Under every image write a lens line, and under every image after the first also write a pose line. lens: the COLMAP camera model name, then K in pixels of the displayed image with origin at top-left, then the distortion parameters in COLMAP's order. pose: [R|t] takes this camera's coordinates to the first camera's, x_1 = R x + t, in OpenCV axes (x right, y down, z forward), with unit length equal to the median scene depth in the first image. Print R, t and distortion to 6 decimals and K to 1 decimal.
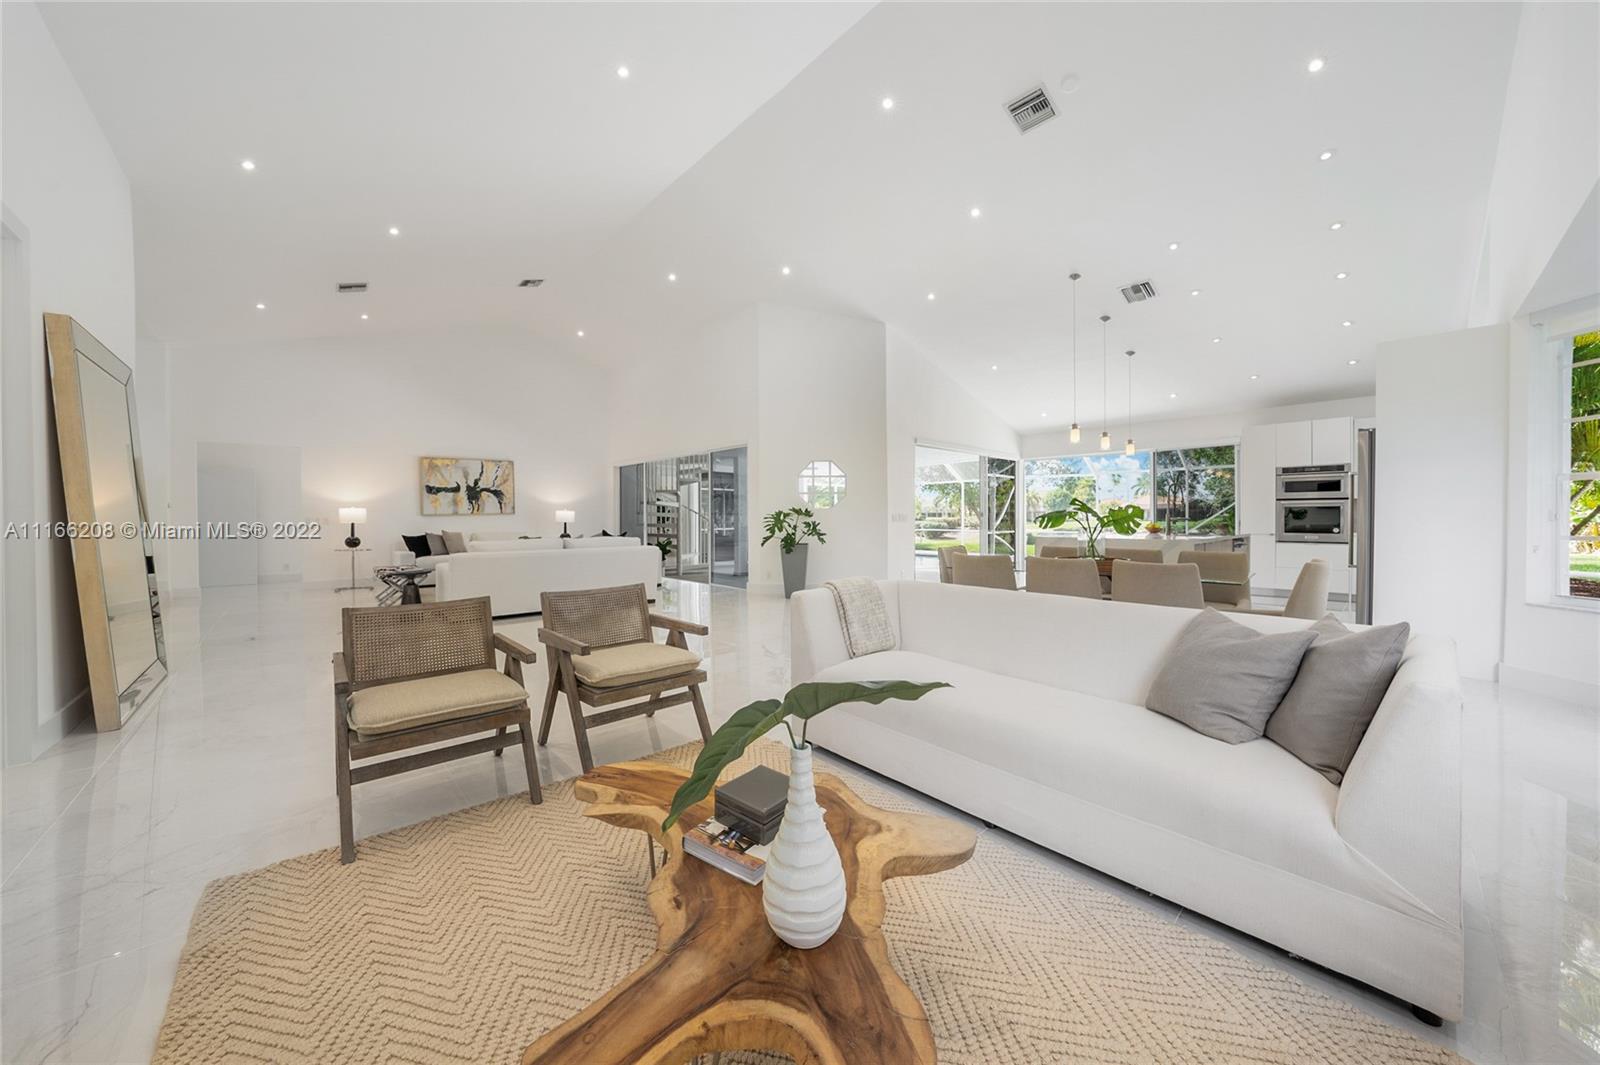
lens RADIAL K [[582.6, 0, 793.3], [0, 582.6, 525.0], [0, 0, 1]] dist [0.020231, 0.000313]
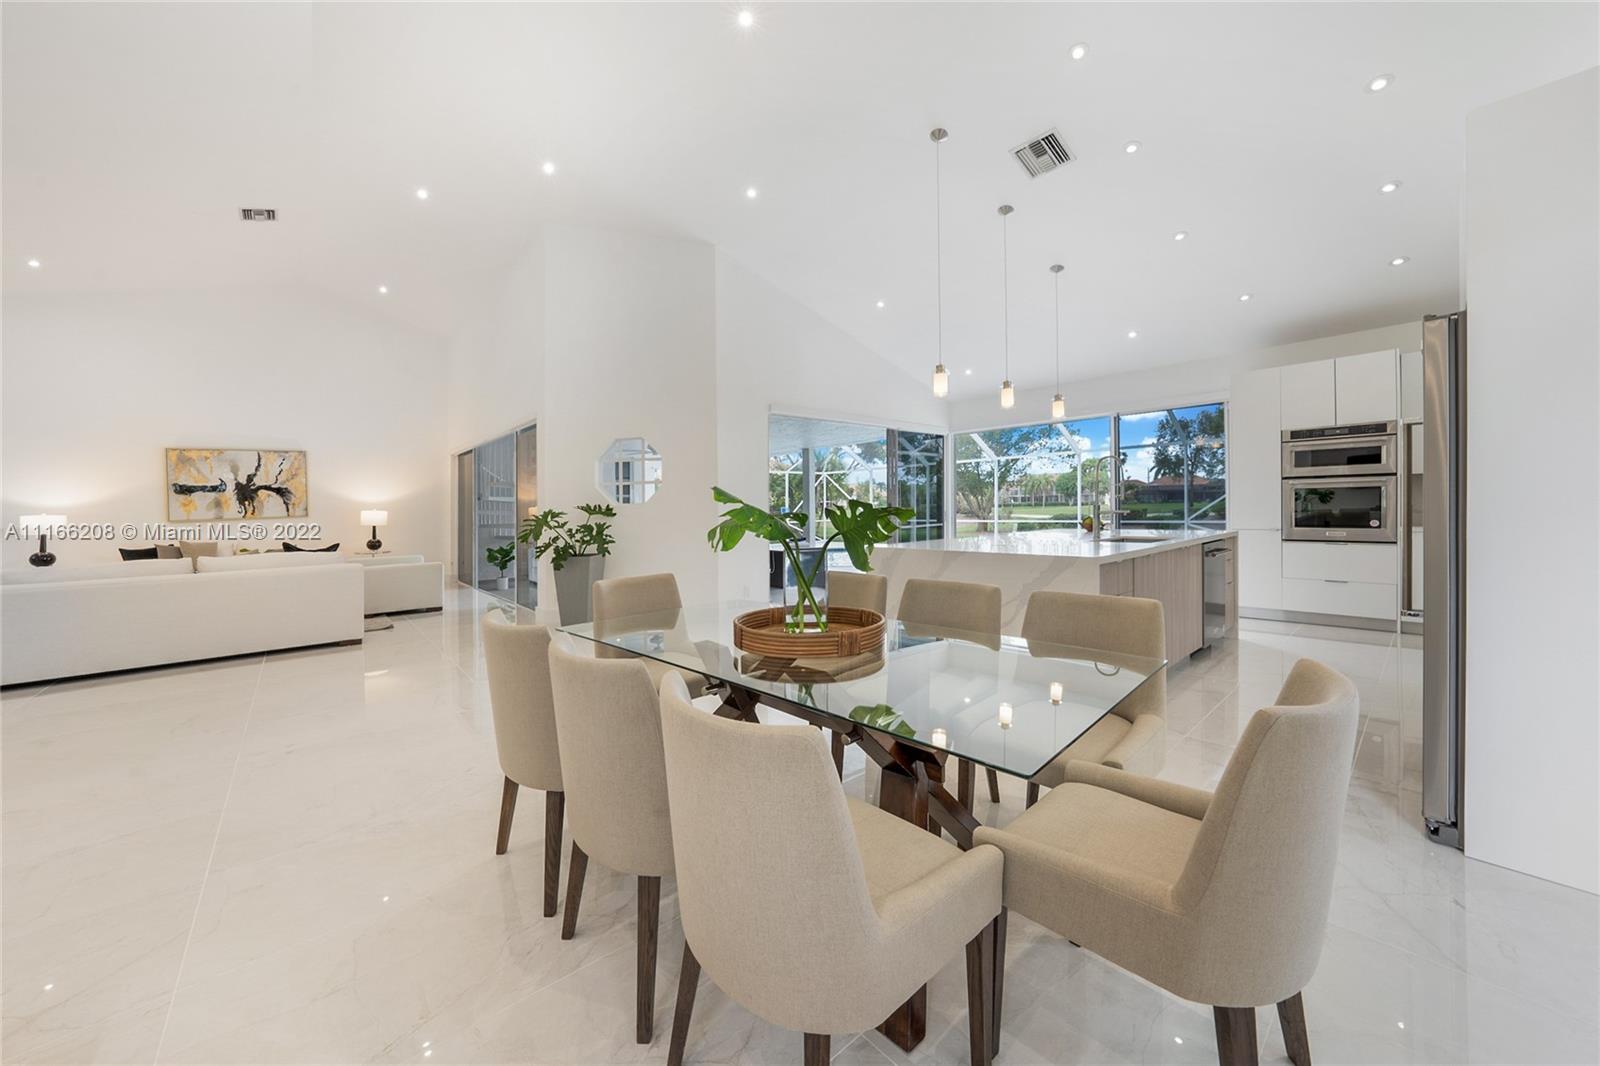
lens RADIAL K [[582.6, 0, 795.5], [0, 582.6, 521.5], [0, 0, 1]] dist [0.020231, 0.000313]
pose [[0.998660, -0.017354, -0.048753, 0.265534], [0.017562, 0.999838, 0.003838, -0.005594], [0.048678, -0.004690, 0.998803, 0.269648]]
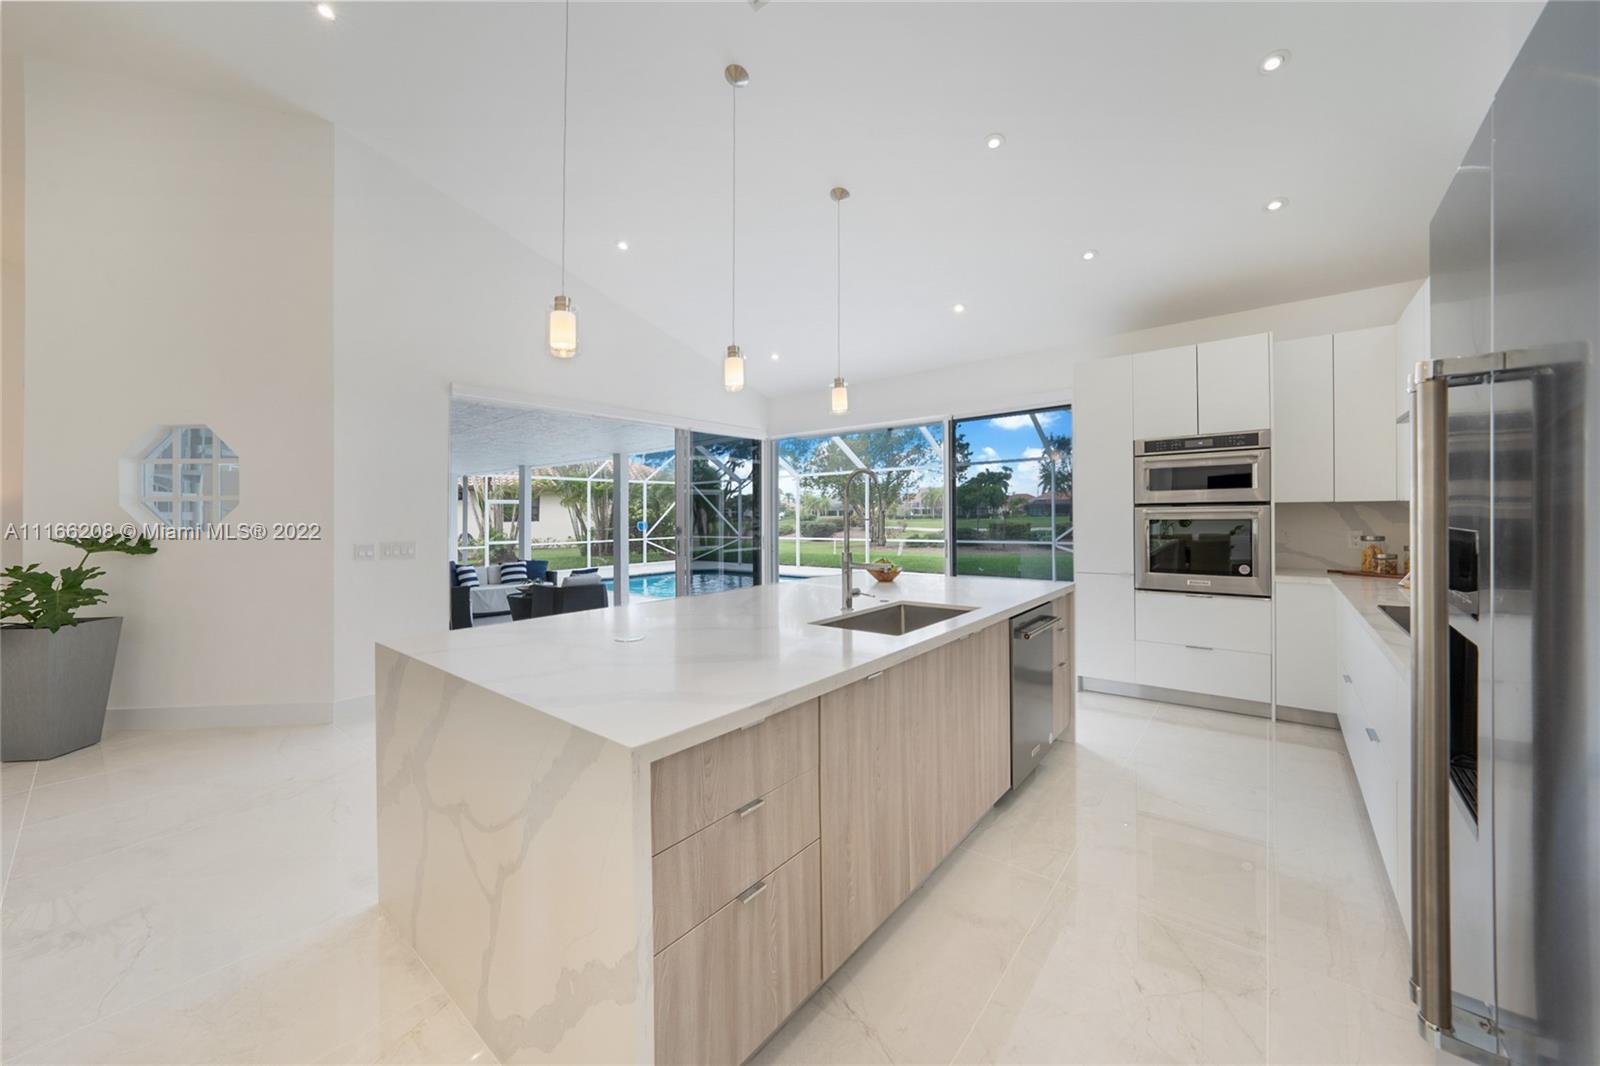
lens RADIAL K [[575.4, 0, 806.5], [0, 575.4, 525.2], [0, 0, 1]] dist [0.002830, 0.000066]
pose [[0.995046, -0.013711, 0.098469, 0.444650], [0.013927, 0.999902, -0.001505, -0.026397], [-0.098439, 0.002869, 0.995139, 0.490187]]
